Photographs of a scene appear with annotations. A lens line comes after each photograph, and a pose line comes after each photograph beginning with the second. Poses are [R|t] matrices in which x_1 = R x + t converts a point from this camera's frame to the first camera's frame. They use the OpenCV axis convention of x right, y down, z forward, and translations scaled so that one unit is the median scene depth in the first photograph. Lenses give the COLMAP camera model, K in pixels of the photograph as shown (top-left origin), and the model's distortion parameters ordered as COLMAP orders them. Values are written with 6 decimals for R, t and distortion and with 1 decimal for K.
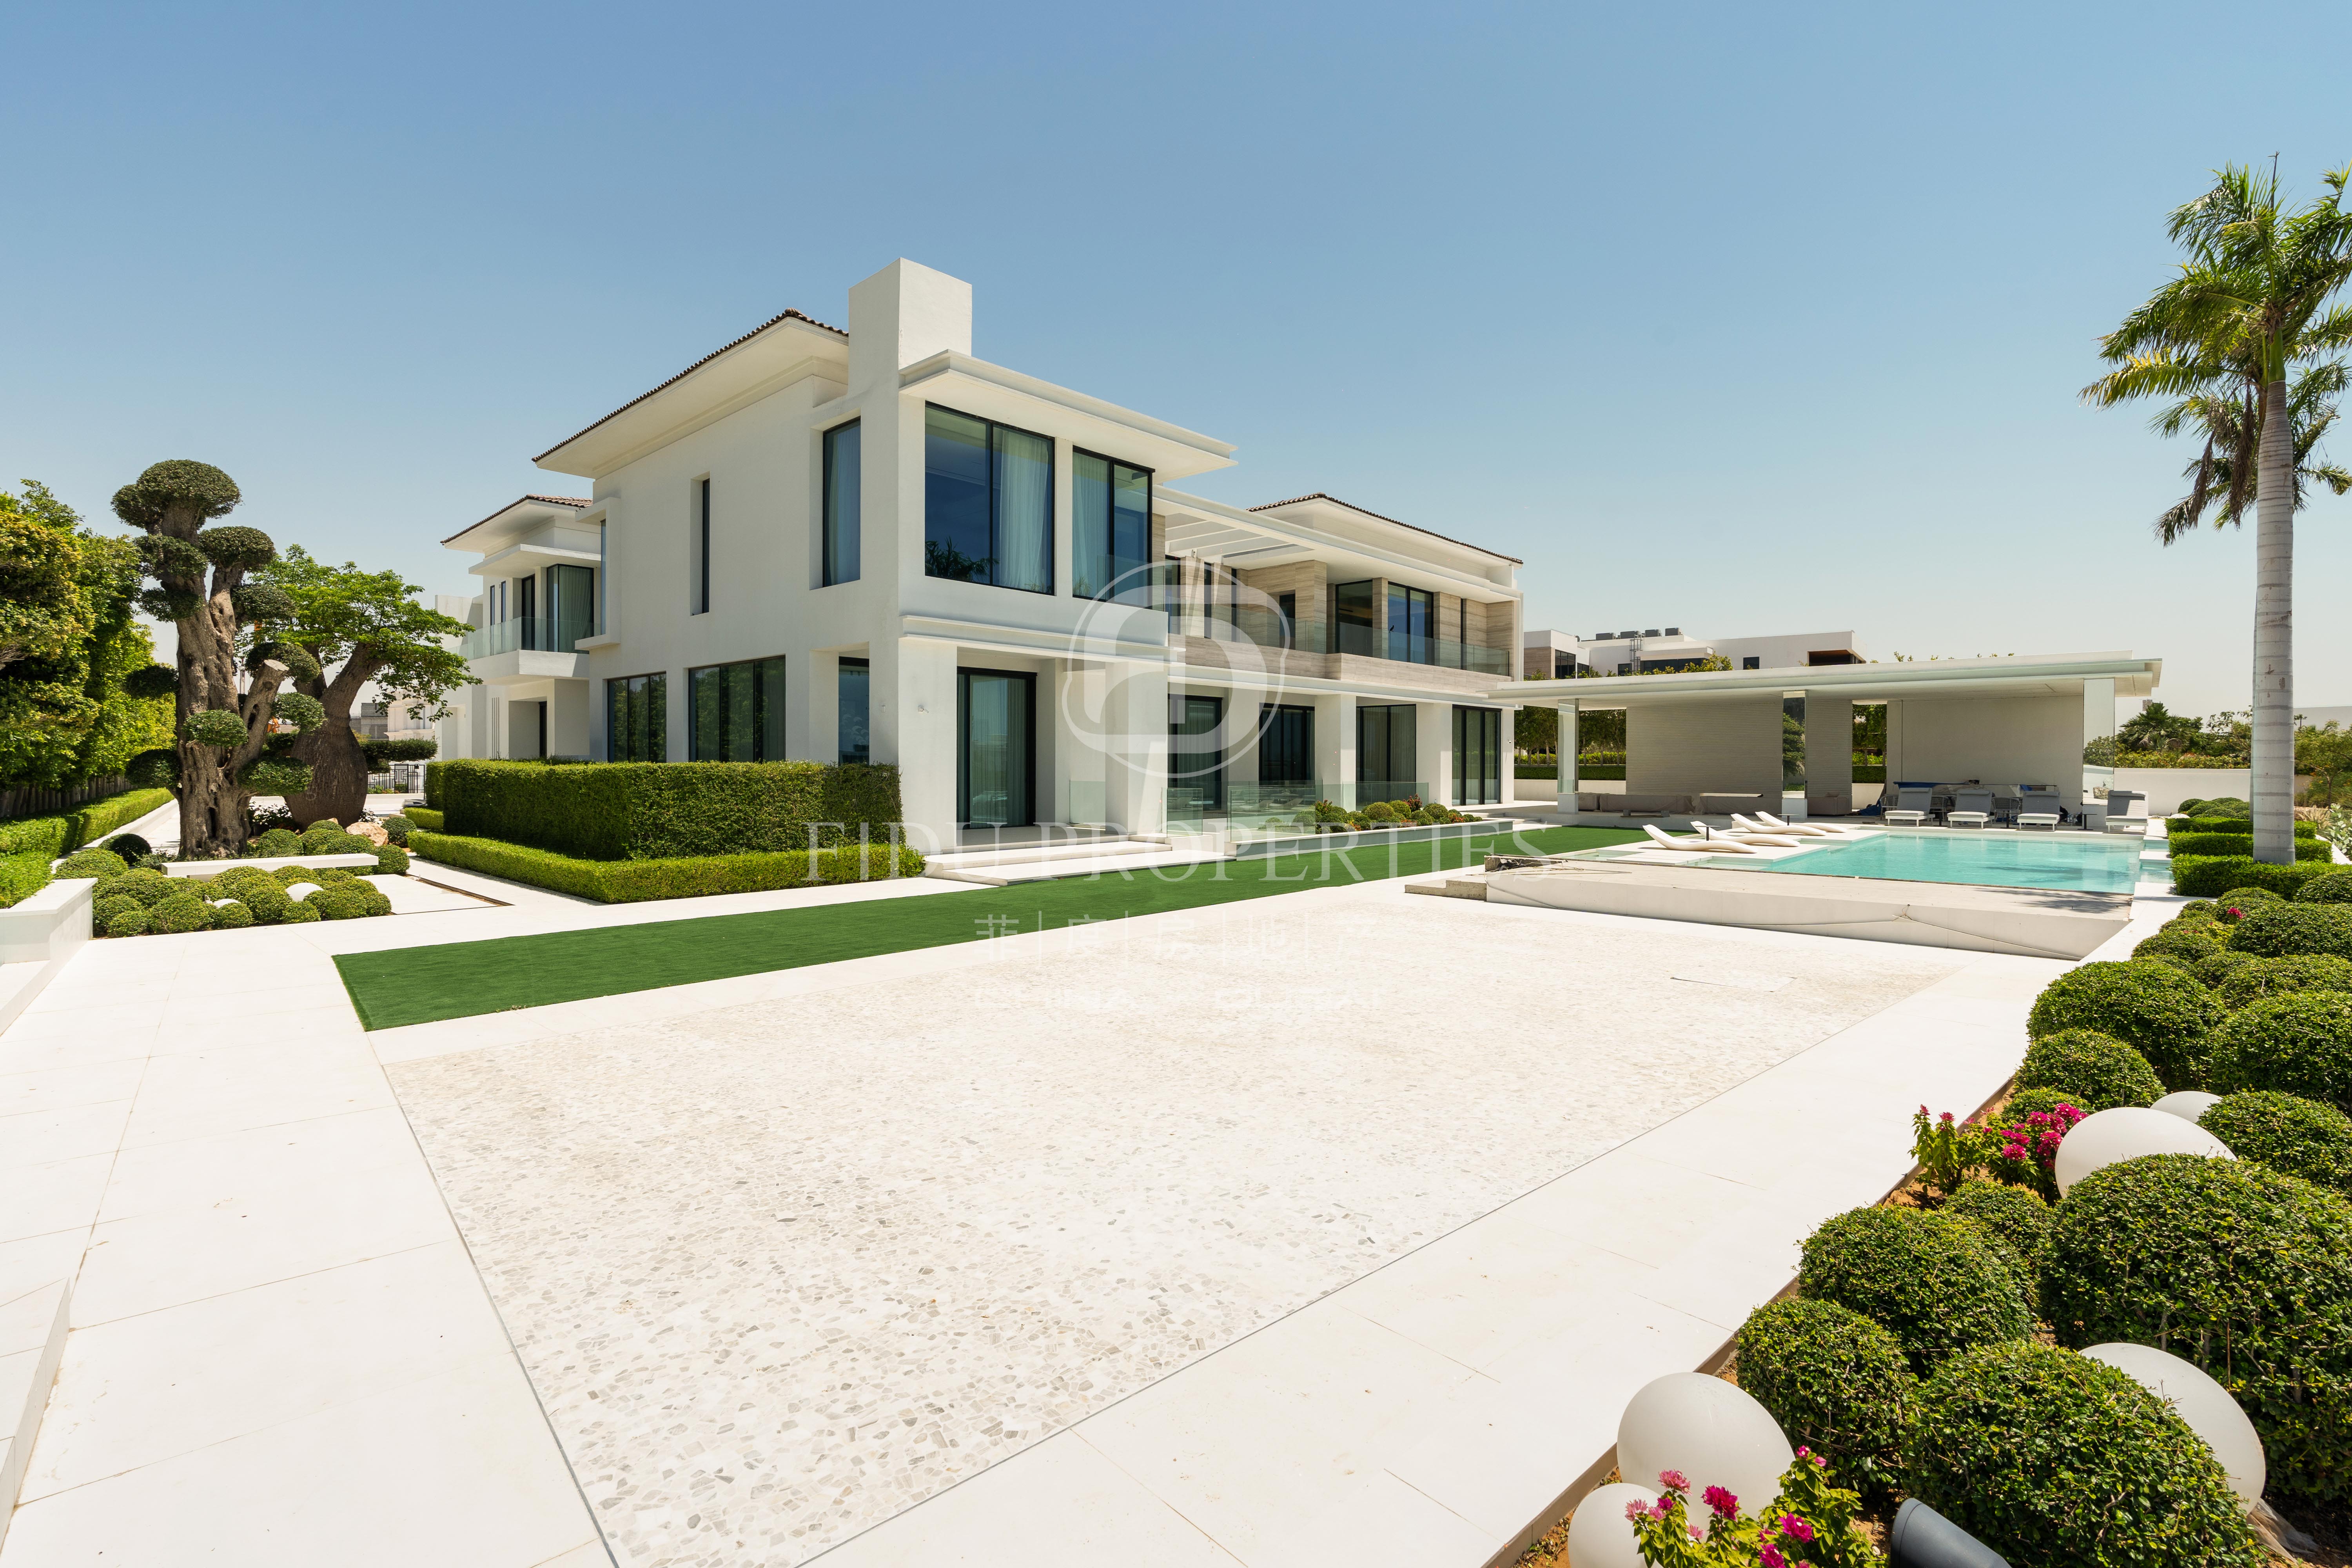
lens RADIAL K [[1084.6, 0, 1176.6], [0, 1084.6, 770.9], [0, 0, 1]] dist [-0.011582, -0.000484]
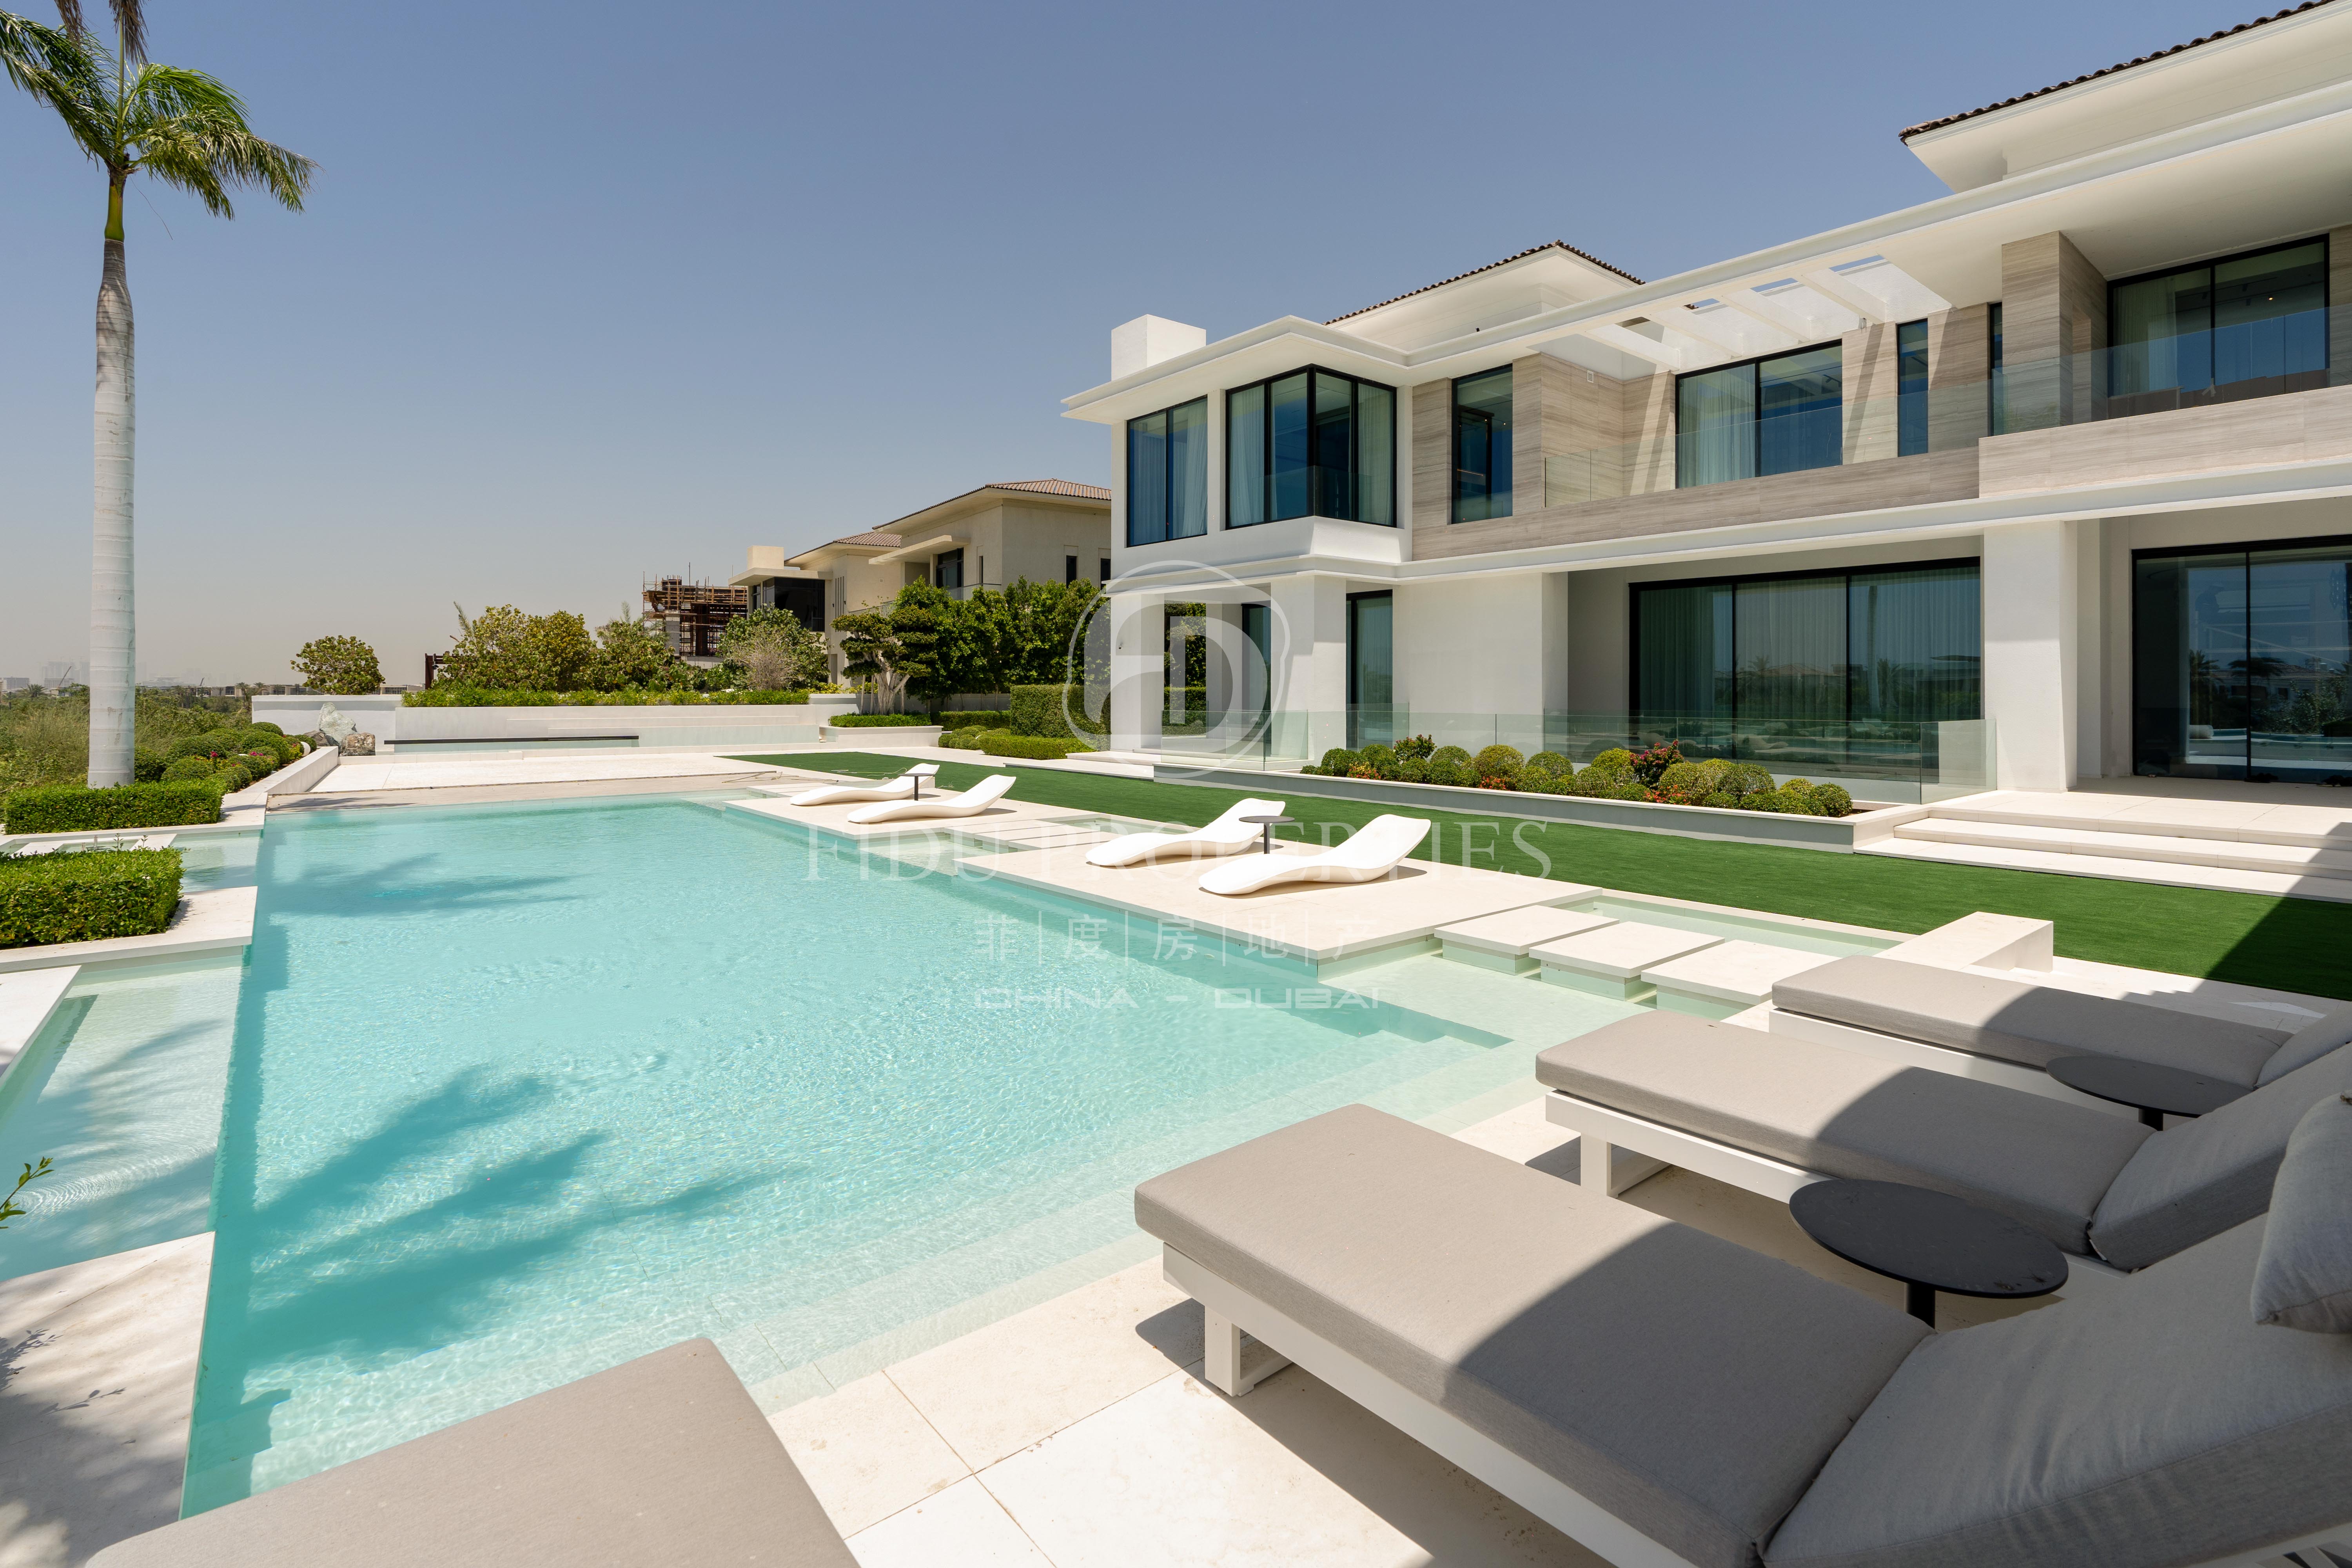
lens RADIAL K [[1093.8, 0, 1181.6], [0, 1093.8, 687.3], [0, 0, 1]] dist [-0.003872, -0.000282]
pose [[-0.129250, -0.005485, -0.991597, 0.645995], [-0.006619, 0.999967, -0.004669, 0.001599], [0.991590, 0.005960, -0.129282, 0.713135]]
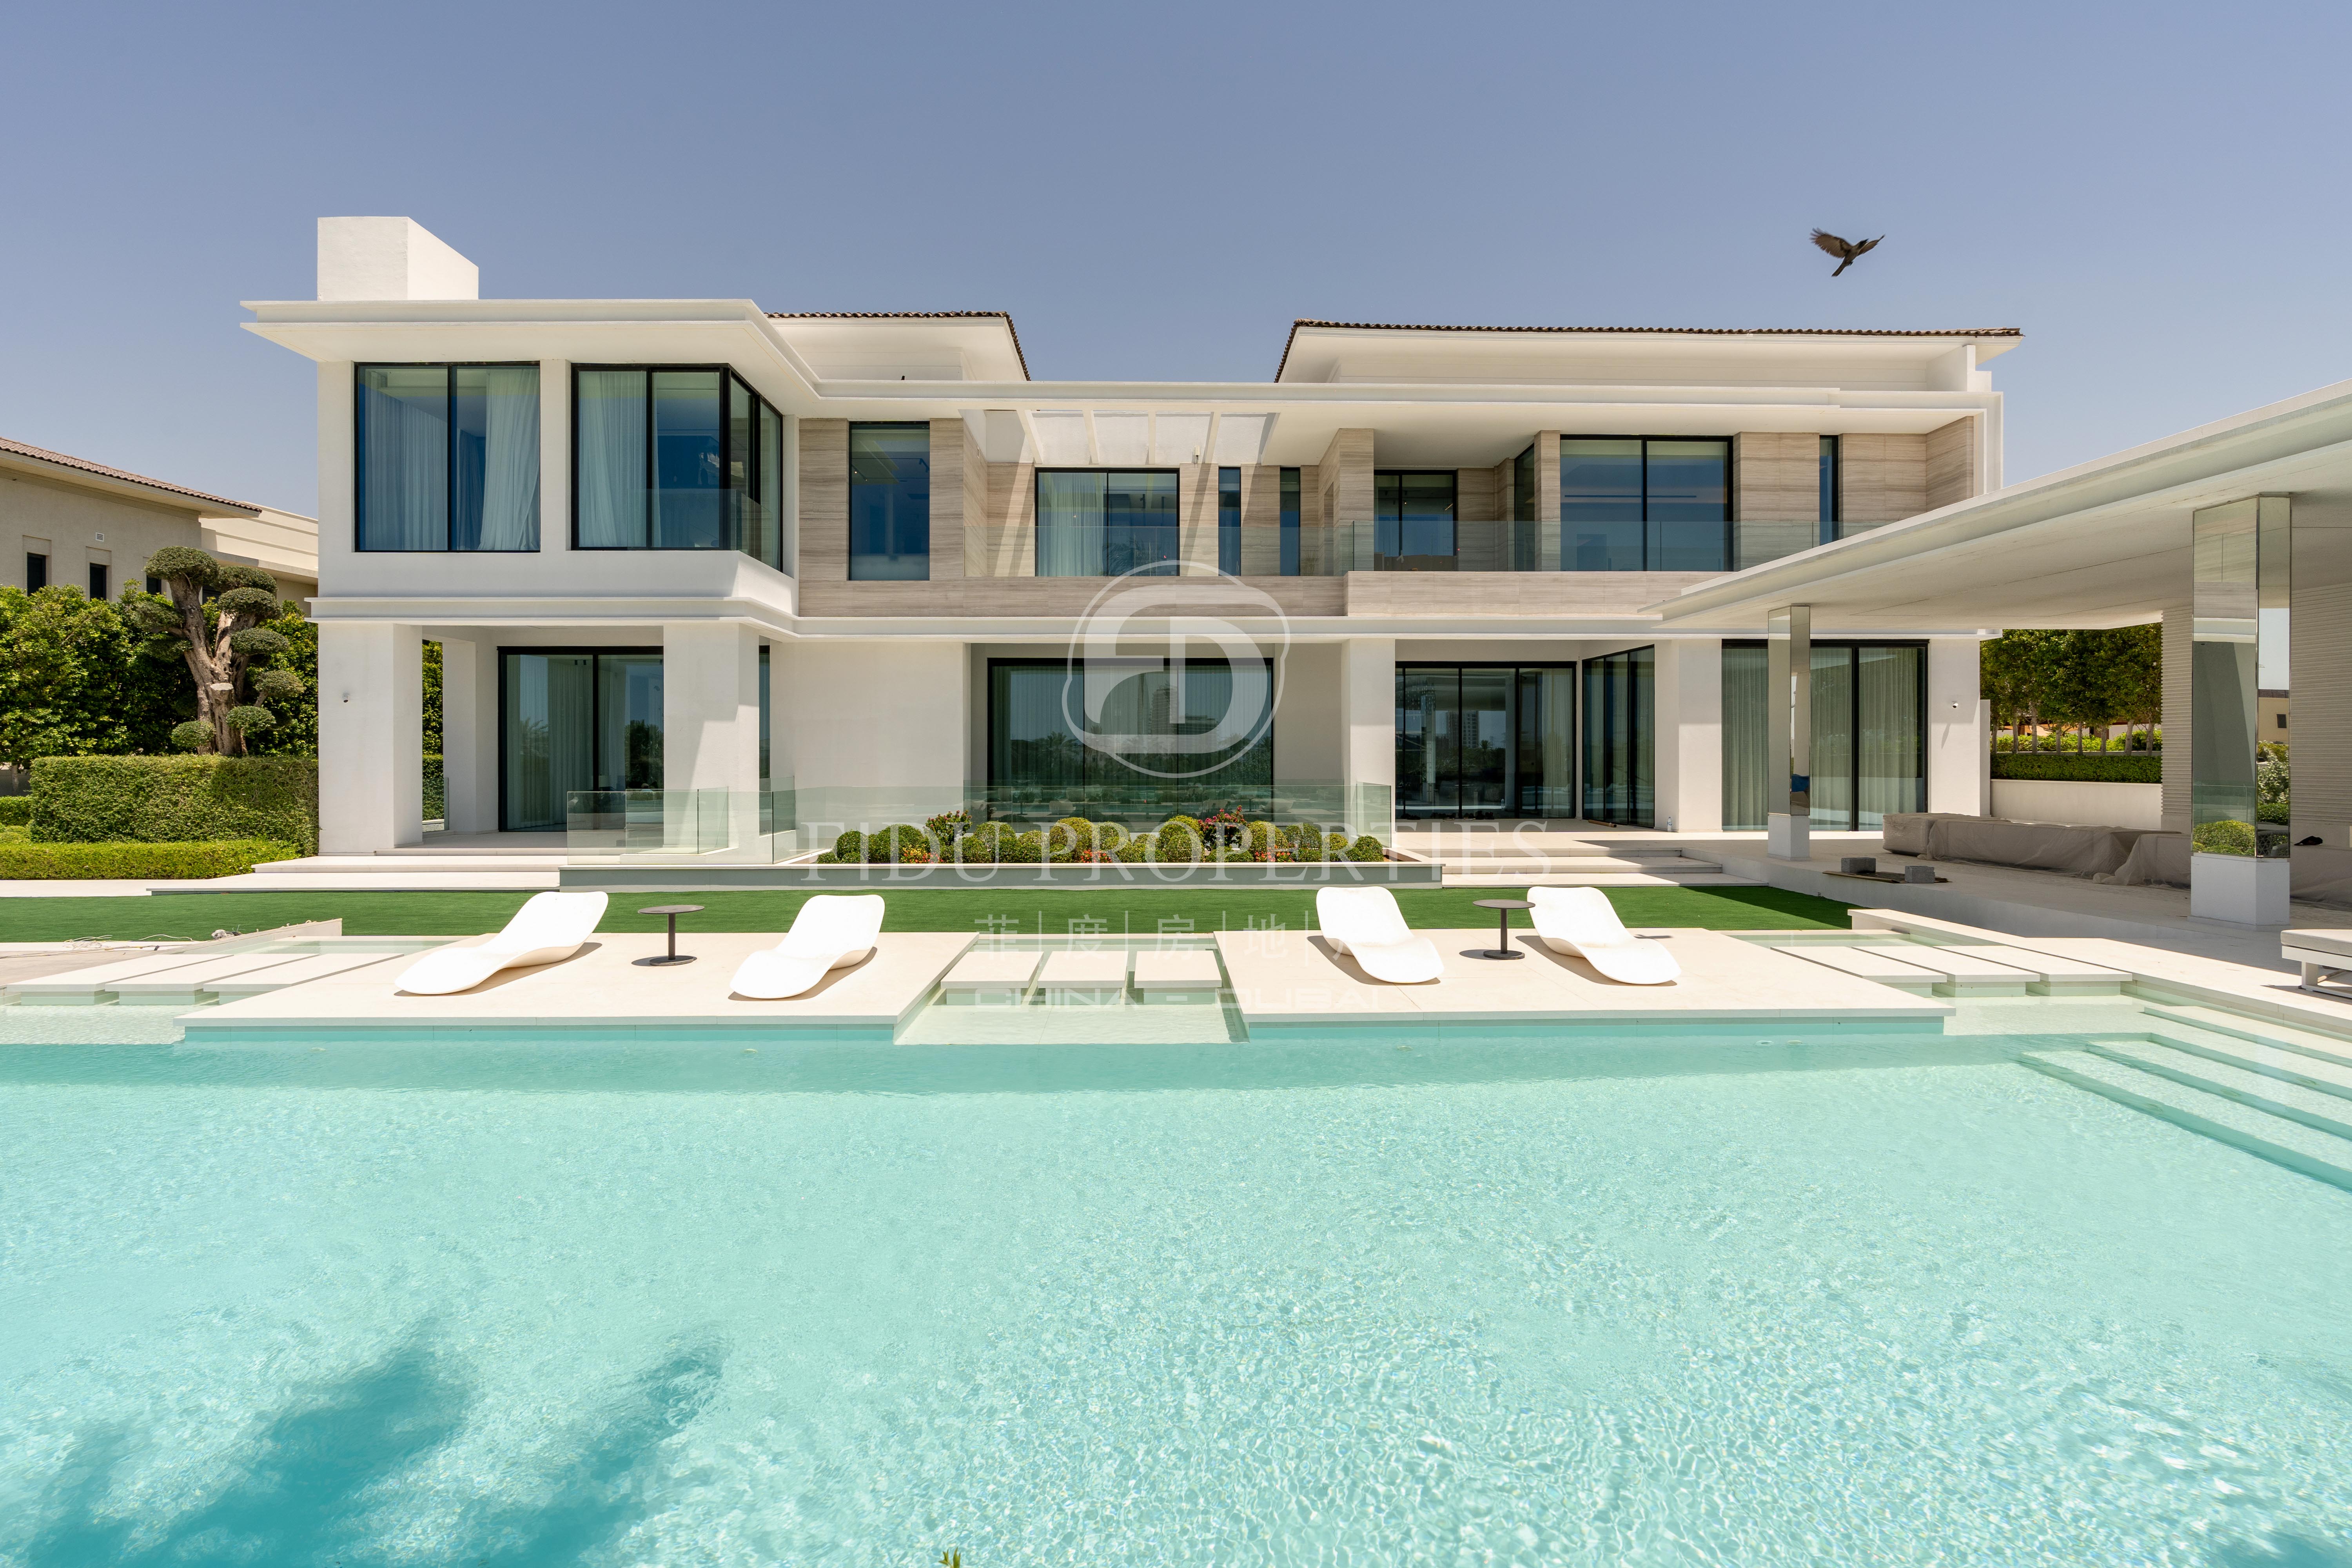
lens RADIAL K [[1084.6, 0, 1176.6], [0, 1084.6, 770.9], [0, 0, 1]] dist [-0.011582, -0.000484]
pose [[0.688861, 0.002552, -0.724889, 0.526549], [0.001180, 0.999989, 0.004641, 0.001482], [0.724892, -0.004052, 0.688850, 0.503927]]
